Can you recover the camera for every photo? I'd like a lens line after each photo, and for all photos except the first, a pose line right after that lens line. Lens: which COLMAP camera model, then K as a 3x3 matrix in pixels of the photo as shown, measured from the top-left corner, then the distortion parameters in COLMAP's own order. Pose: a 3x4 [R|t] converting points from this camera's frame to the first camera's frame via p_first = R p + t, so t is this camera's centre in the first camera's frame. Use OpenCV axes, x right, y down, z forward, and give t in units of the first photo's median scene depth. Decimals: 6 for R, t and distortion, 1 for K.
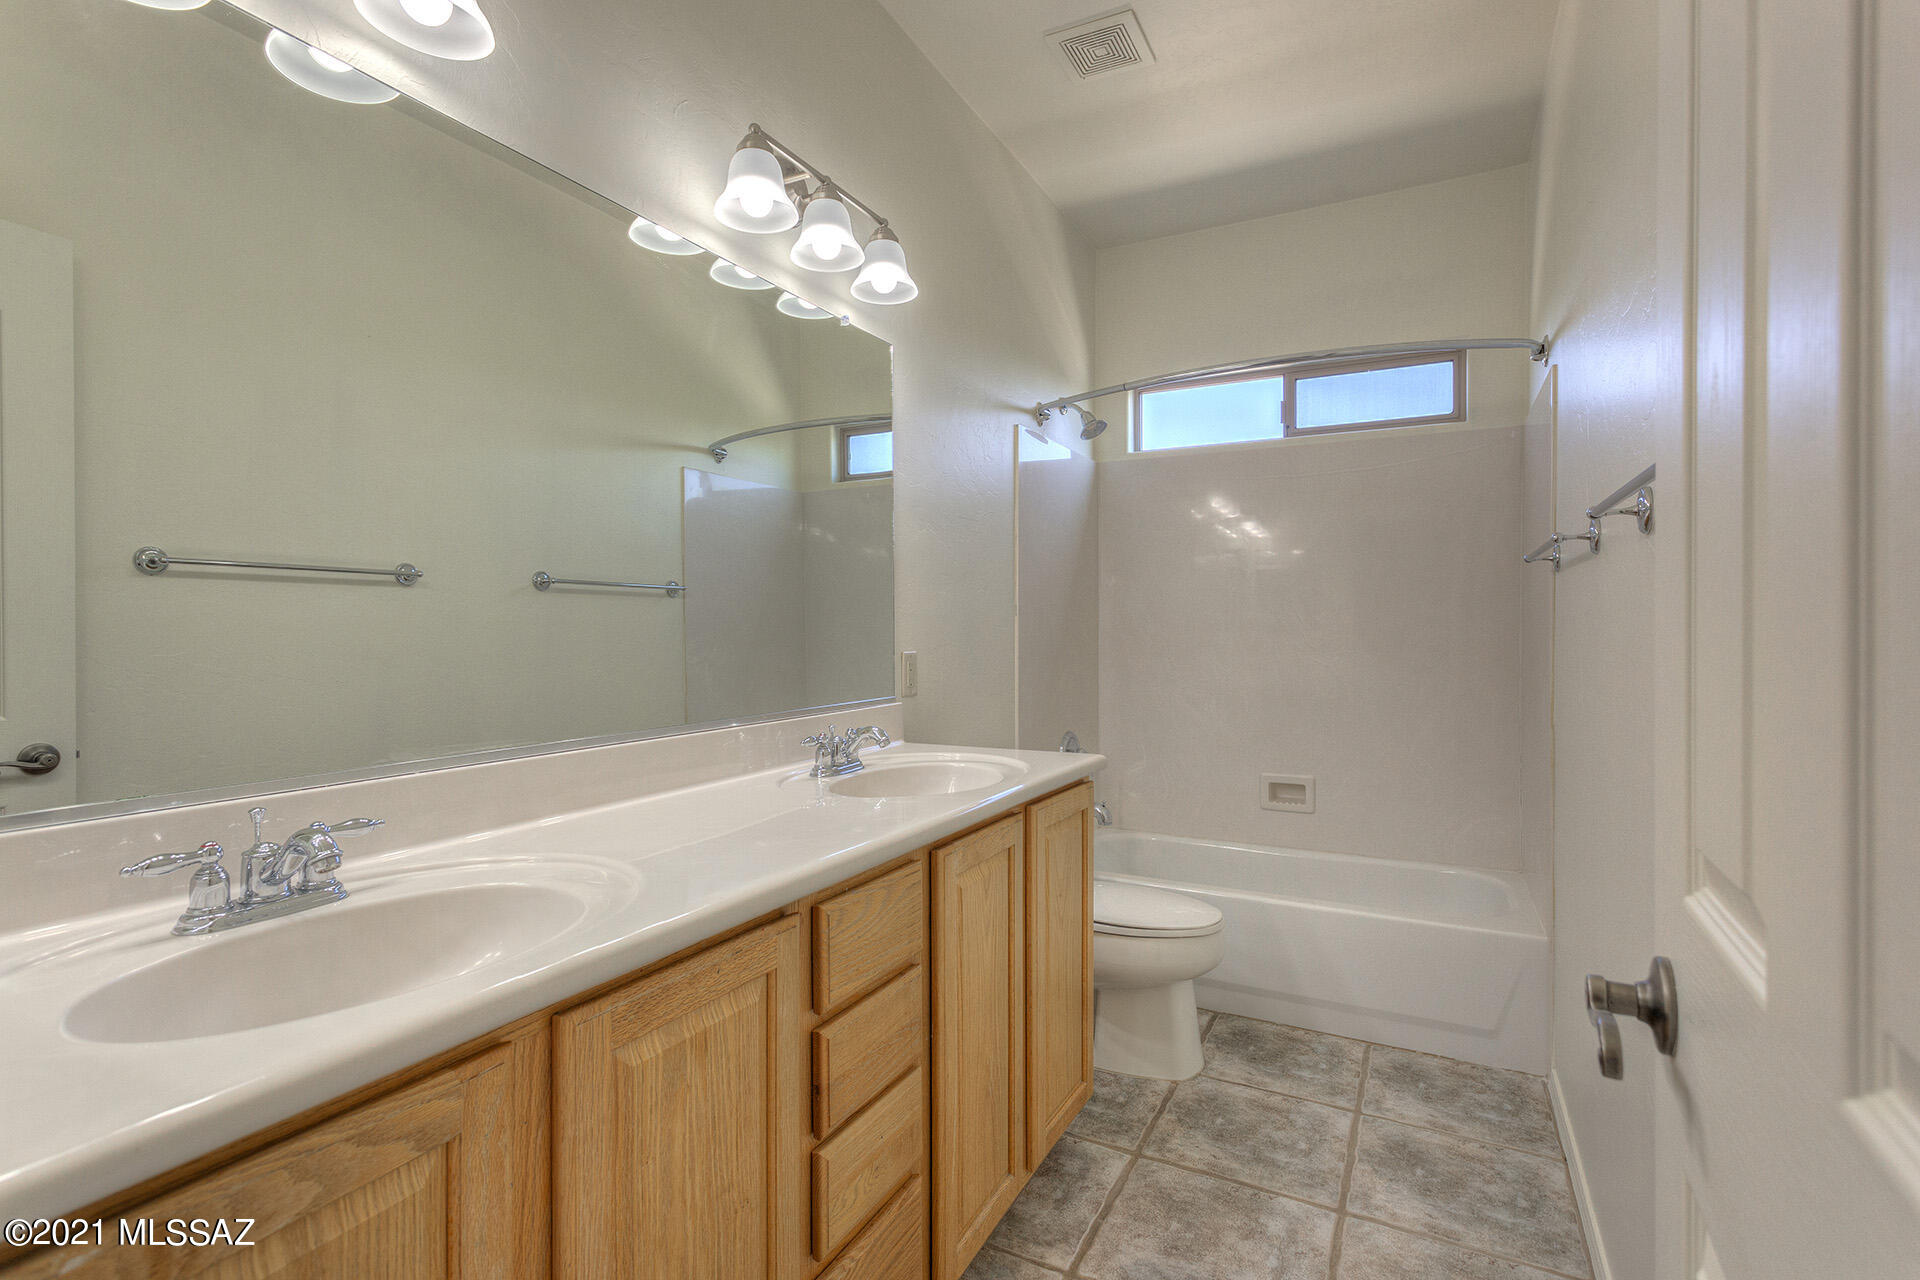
lens RADIAL K [[908.0, 0, 957.5], [0, 908.0, 633.4], [0, 0, 1]] dist [0.003988, 0.000162]
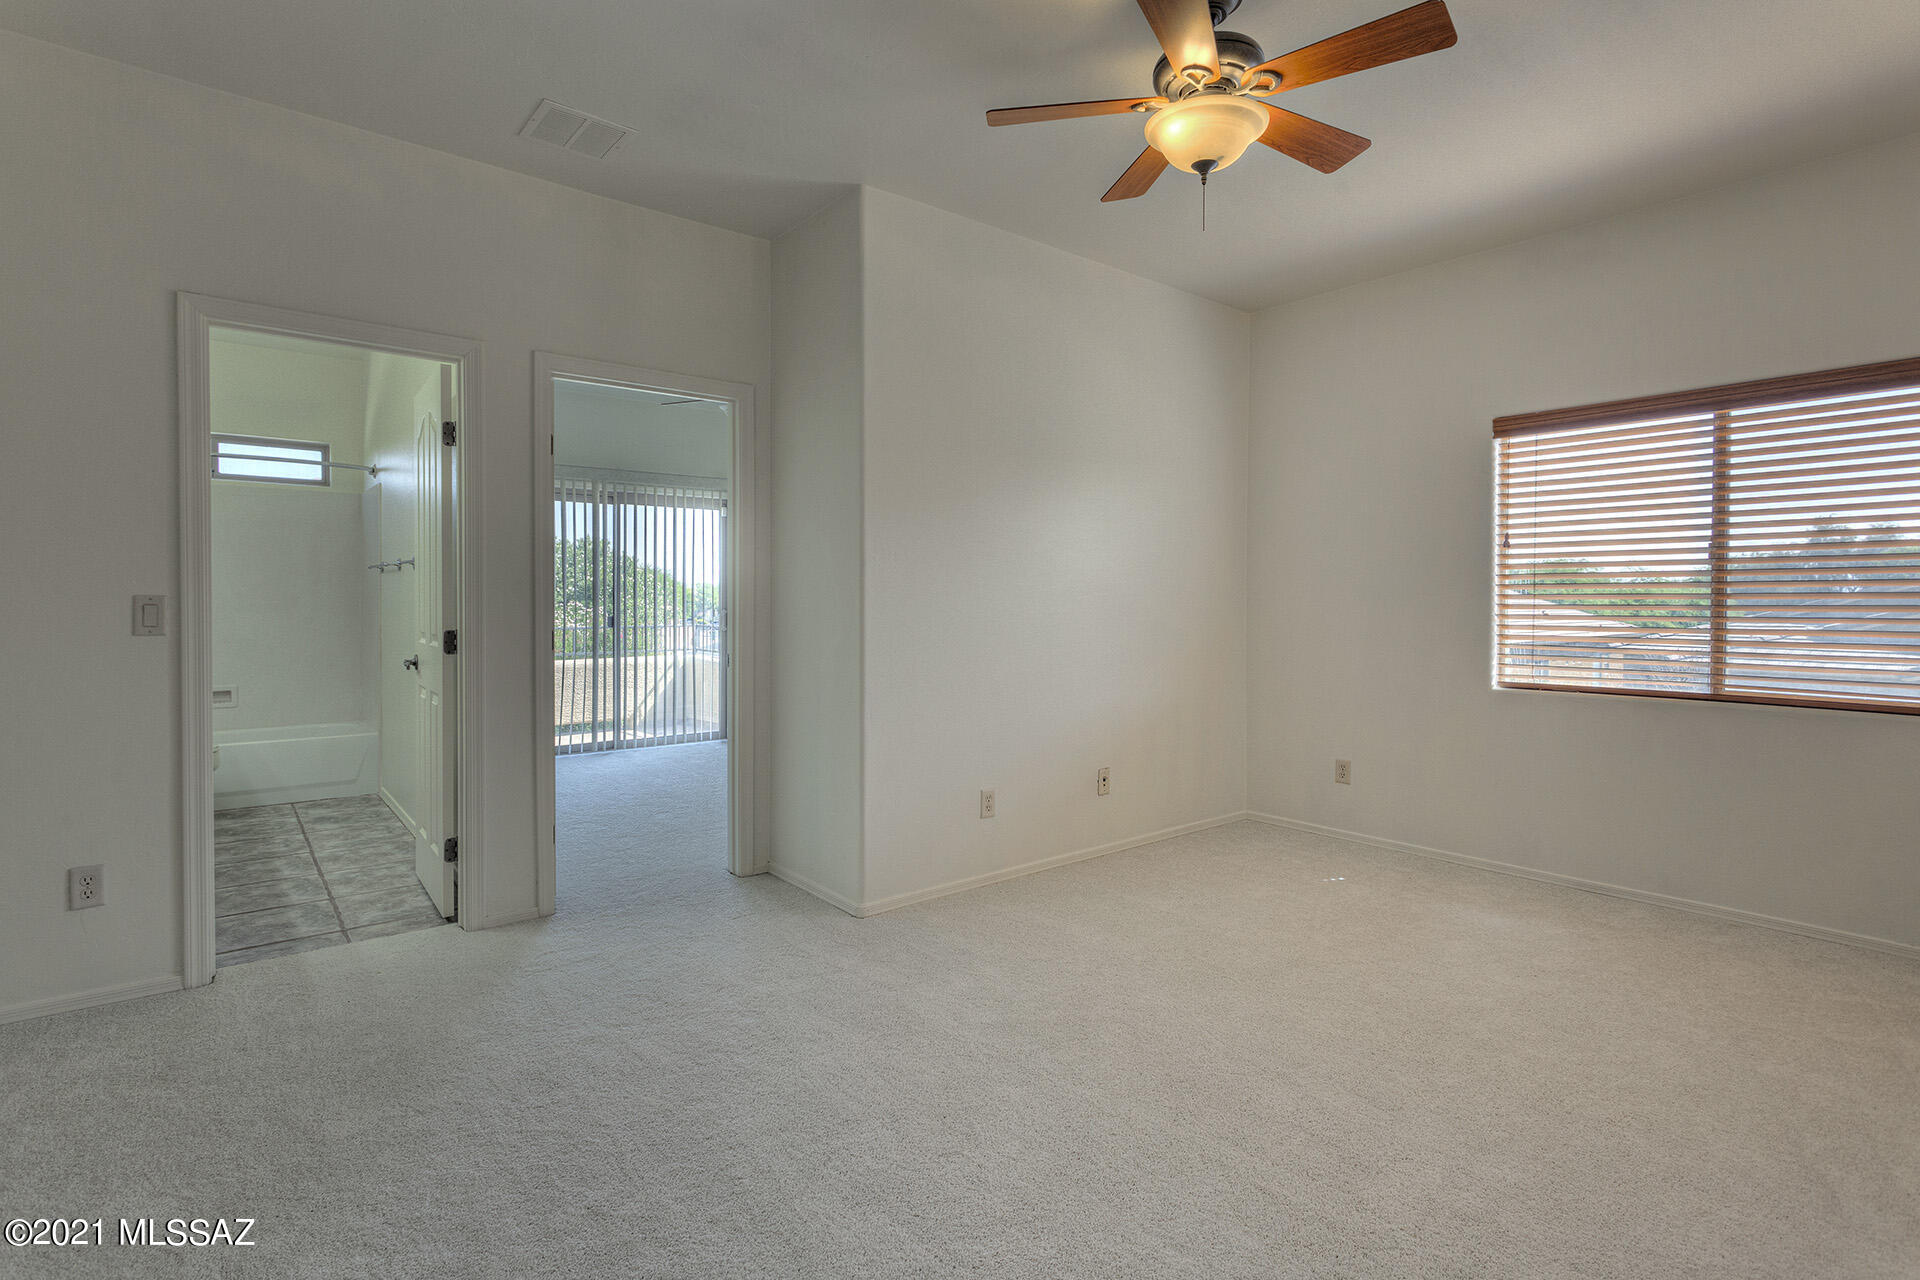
lens RADIAL K [[916.3, 0, 969.7], [0, 916.3, 610.9], [0, 0, 1]] dist [-0.001207, 0.000711]
pose [[0.380575, -0.006429, 0.924728, -0.679740], [-0.001507, 0.999970, 0.007572, 0.004760], [-0.924749, -0.004275, 0.380553, -0.928669]]
